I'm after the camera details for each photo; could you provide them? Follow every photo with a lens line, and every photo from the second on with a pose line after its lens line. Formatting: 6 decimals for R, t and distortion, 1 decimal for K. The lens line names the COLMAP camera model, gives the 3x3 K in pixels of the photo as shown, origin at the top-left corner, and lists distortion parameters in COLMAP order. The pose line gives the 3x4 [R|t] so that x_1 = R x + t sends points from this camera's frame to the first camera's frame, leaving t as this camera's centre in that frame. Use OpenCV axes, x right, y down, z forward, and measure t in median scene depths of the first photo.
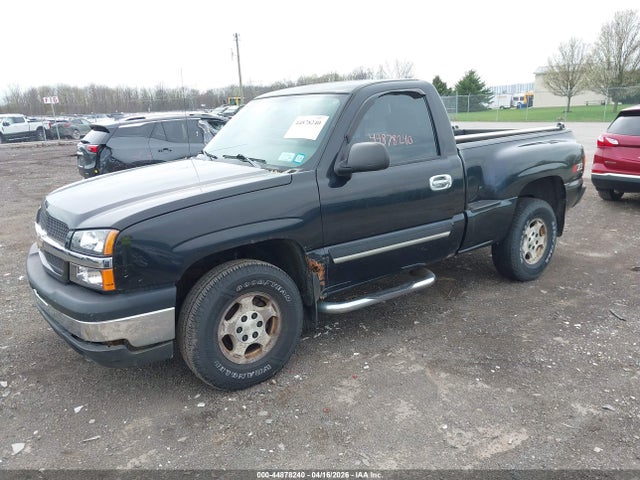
lens RADIAL K [[504.1, 0, 305.6], [0, 504.1, 239.5], [0, 0, 1]] dist [0.006308, 0.008446]
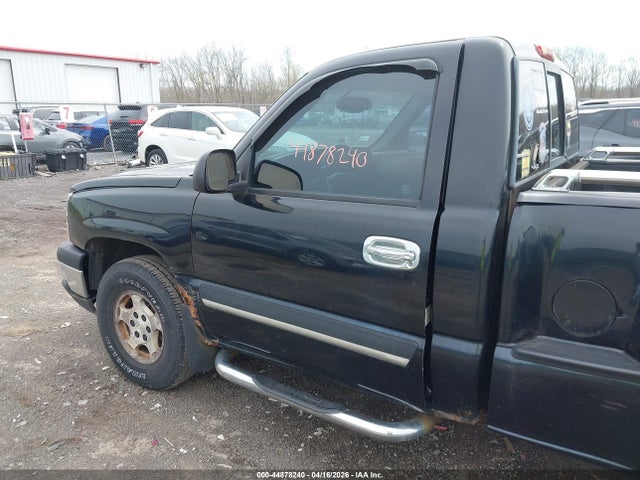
lens RADIAL K [[504.1, 0, 317.6], [0, 504.1, 241.0], [0, 0, 1]] dist [0.006308, 0.008446]
pose [[0.337819, 0.265004, -0.903134, 0.688299], [-0.229640, 0.953753, 0.193960, -0.204881], [0.912767, 0.141872, 0.383051, 0.755340]]
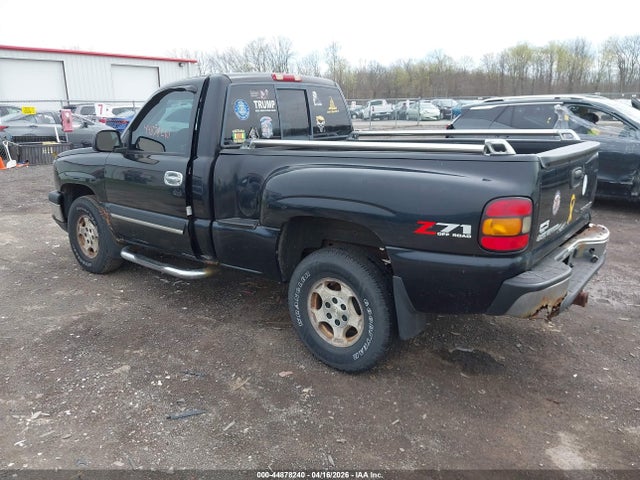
lens RADIAL K [[504.1, 0, 317.5], [0, 504.1, 244.5], [0, 0, 1]] dist [0.006308, 0.008446]
pose [[0.248813, 0.285899, -0.925394, 1.329681], [-0.229702, 0.945601, 0.230382, -0.291292], [0.940919, 0.155243, 0.300950, 0.997933]]
